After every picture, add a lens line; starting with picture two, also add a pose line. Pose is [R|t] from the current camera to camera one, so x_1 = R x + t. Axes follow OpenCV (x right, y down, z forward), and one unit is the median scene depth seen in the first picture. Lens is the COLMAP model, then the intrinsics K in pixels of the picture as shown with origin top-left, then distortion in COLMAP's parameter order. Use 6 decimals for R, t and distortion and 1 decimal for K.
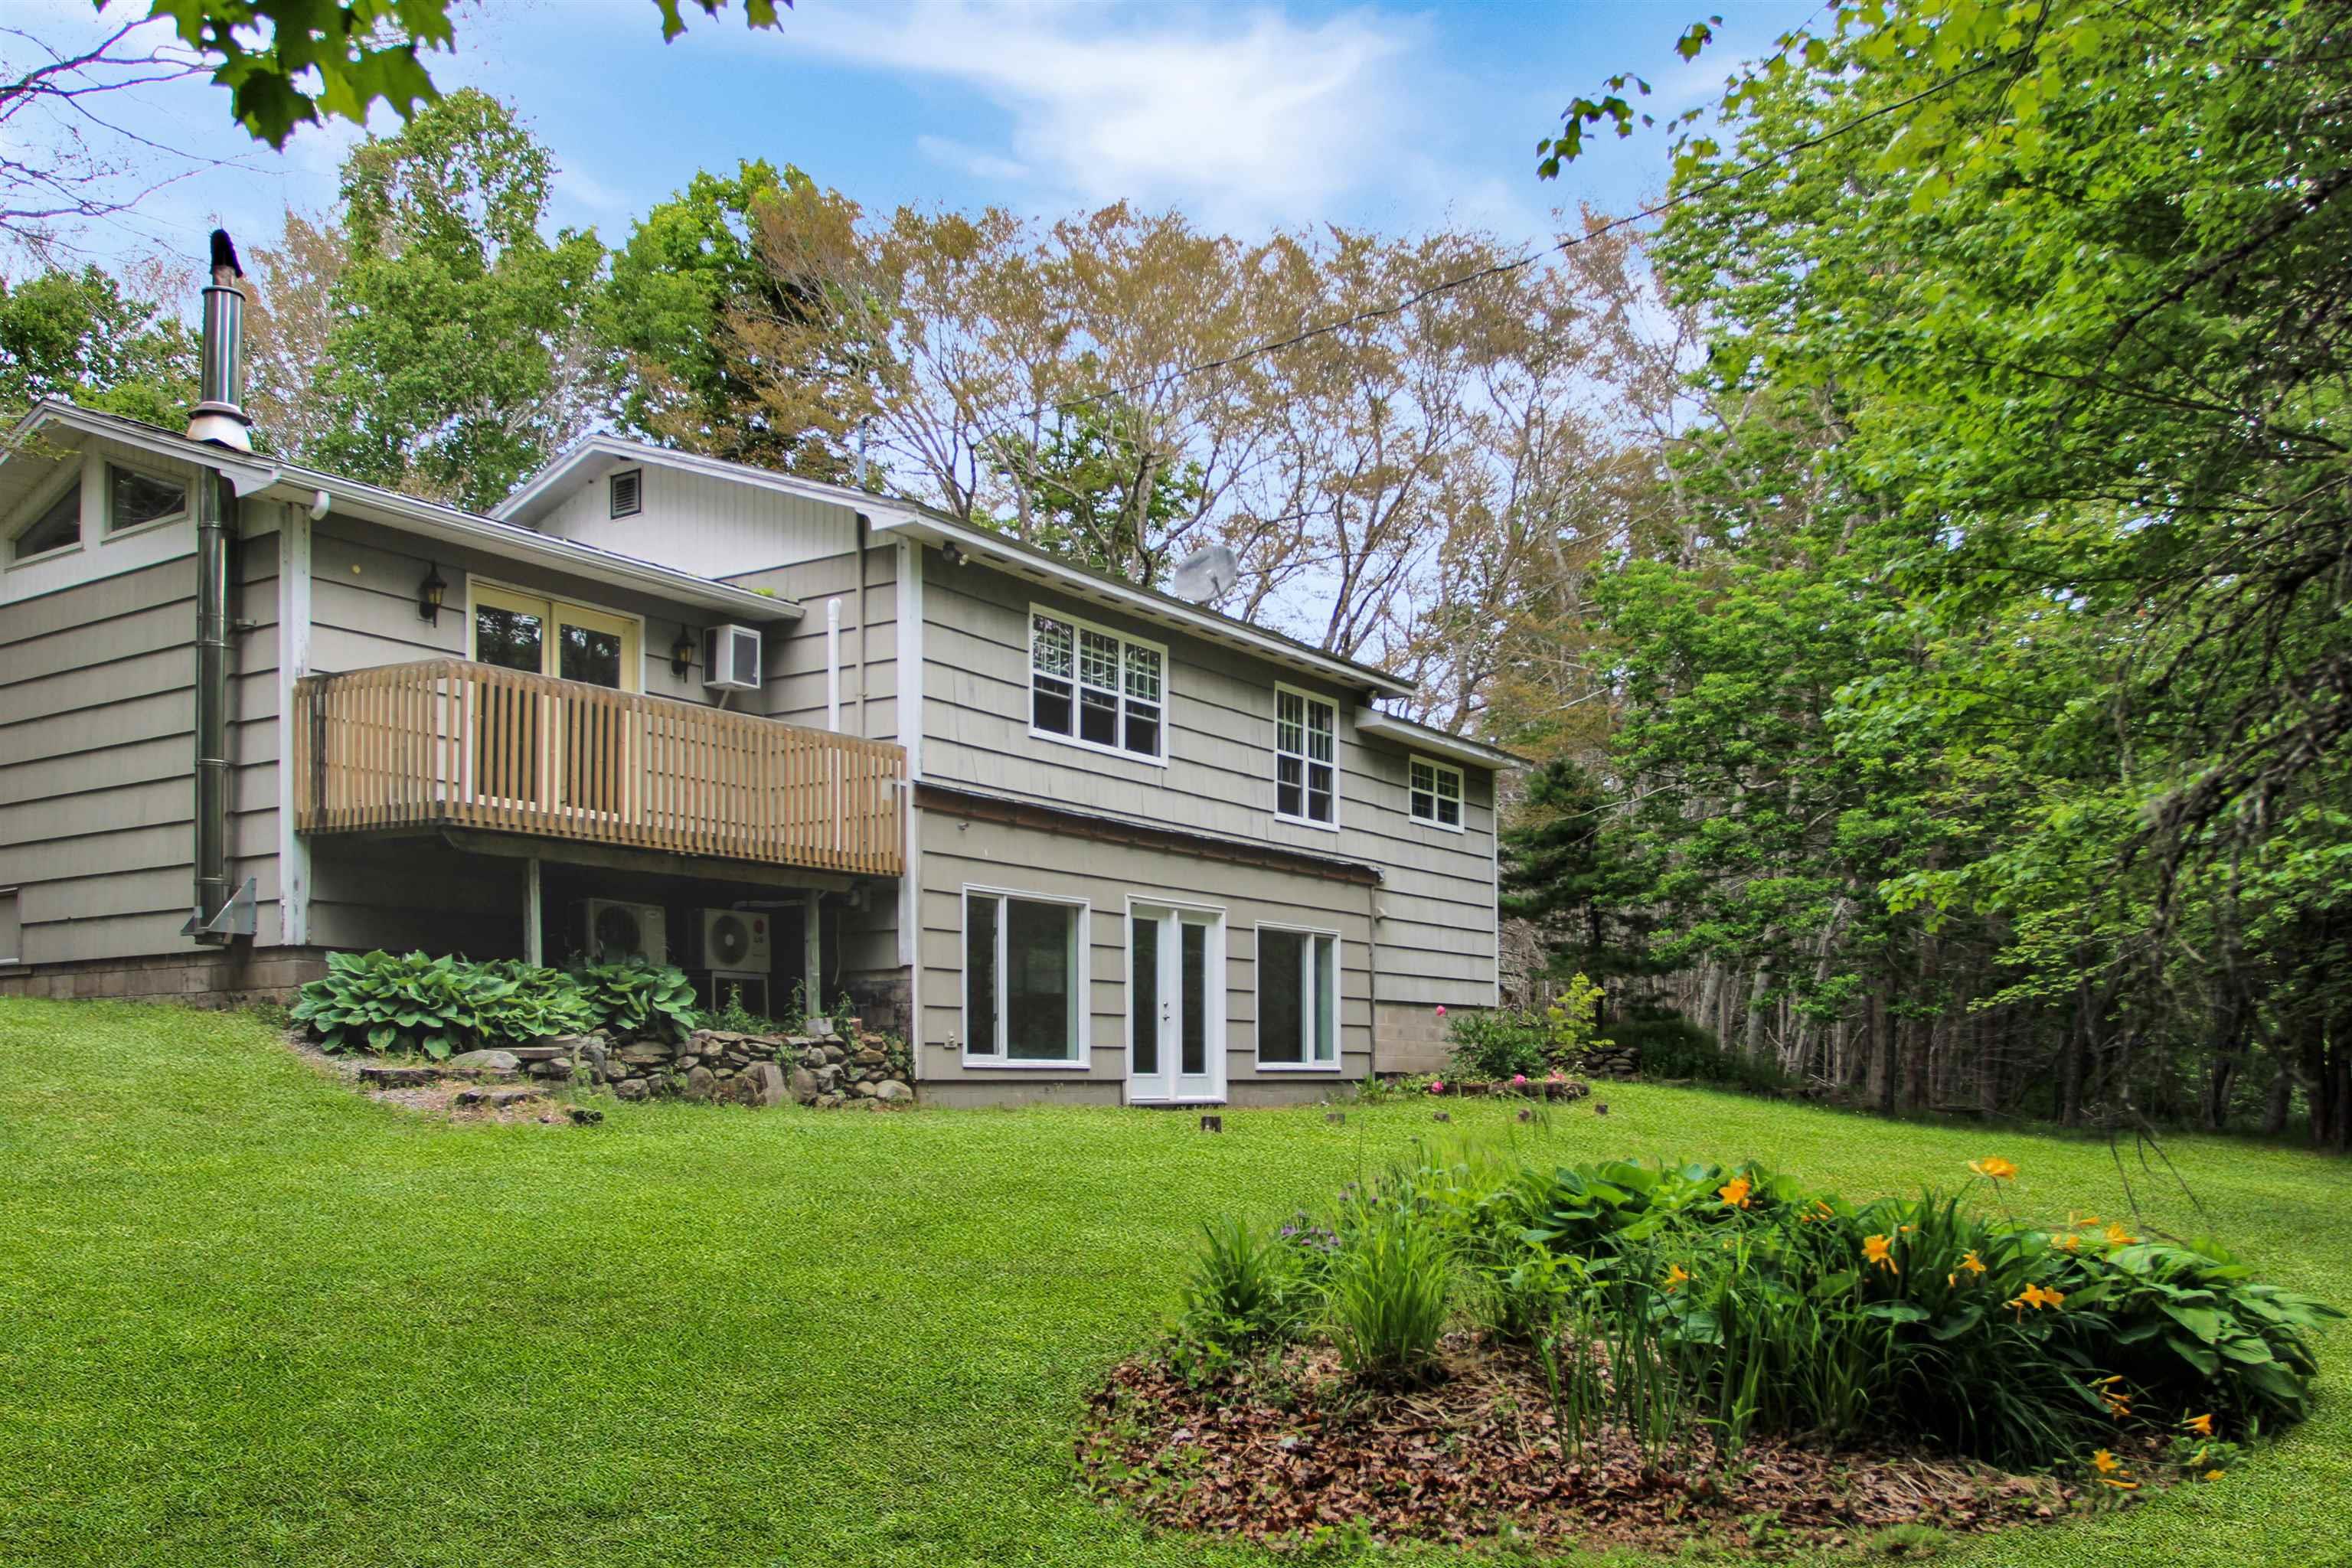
lens RADIAL K [[1853.4, 0, 1176.0], [0, 1853.4, 784.0], [0, 0, 1]] dist [-0.099584, 0.063365]
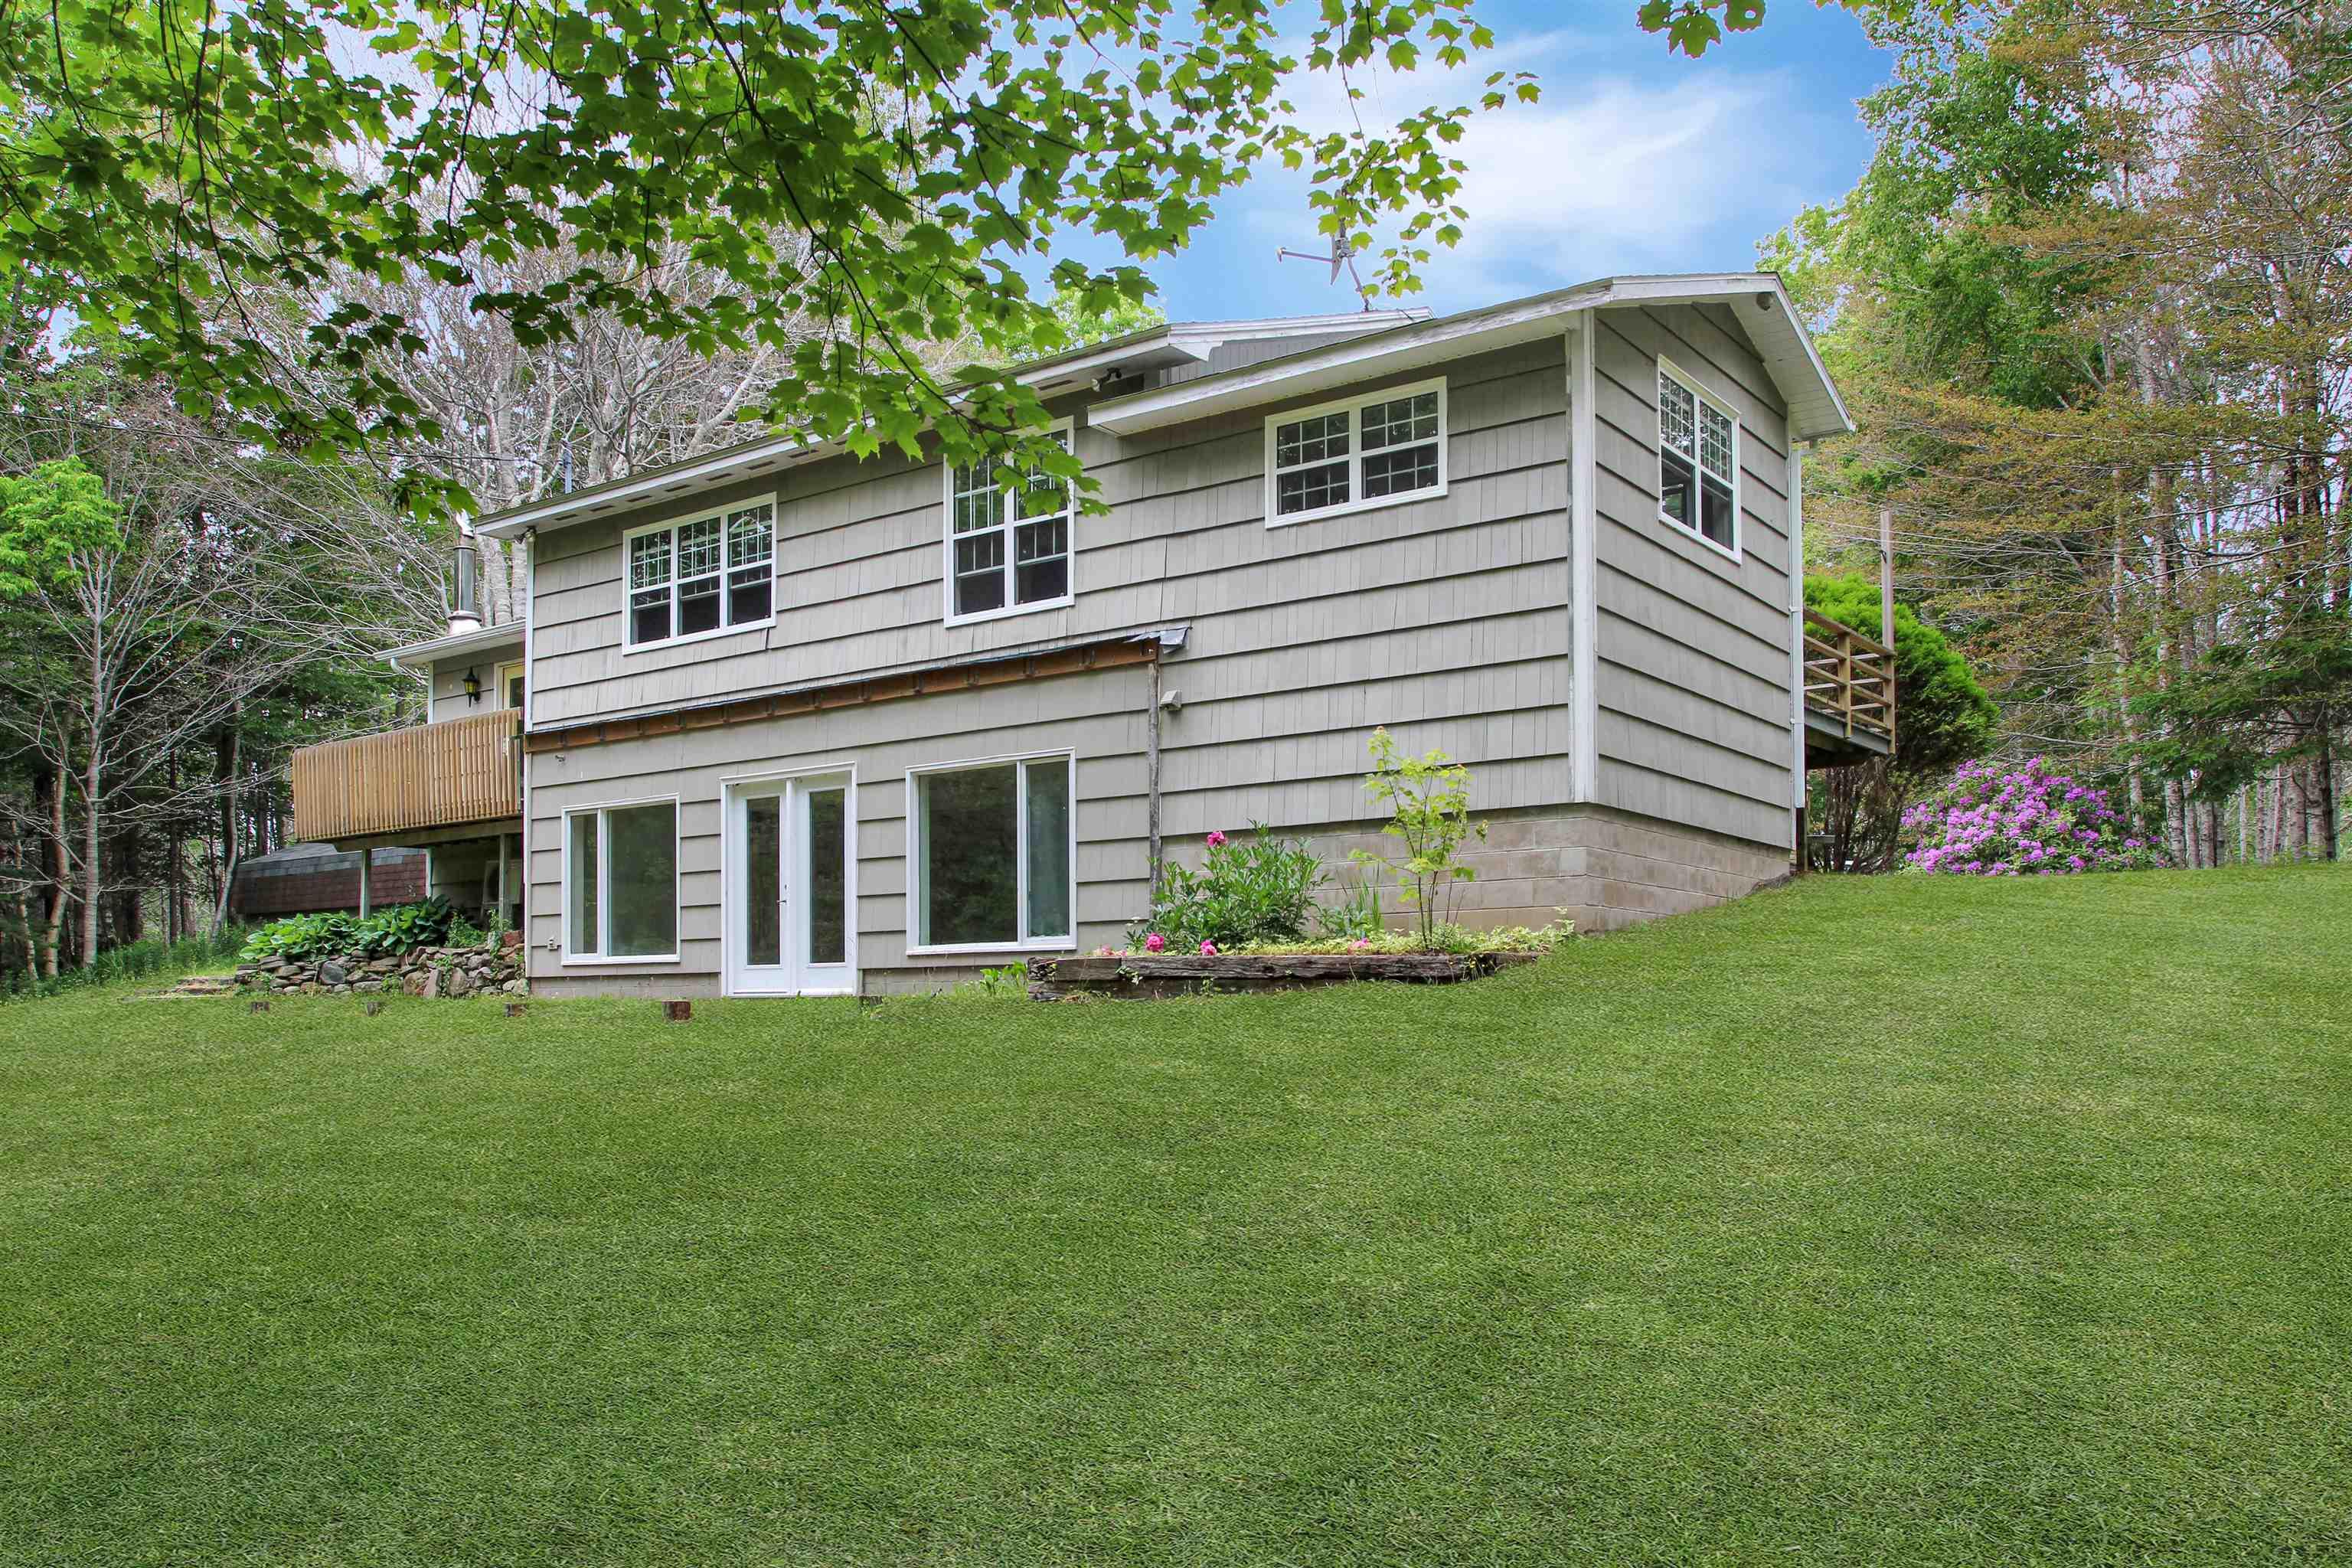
lens RADIAL K [[1853.4, 0, 1176.0], [0, 1853.4, 784.0], [0, 0, 1]] dist [-0.099584, 0.063365]
pose [[-0.008425, -0.129237, -0.991578, 0.875408], [0.160720, 0.978546, -0.128904, 0.214014], [0.986964, -0.160452, 0.012526, 1.175396]]
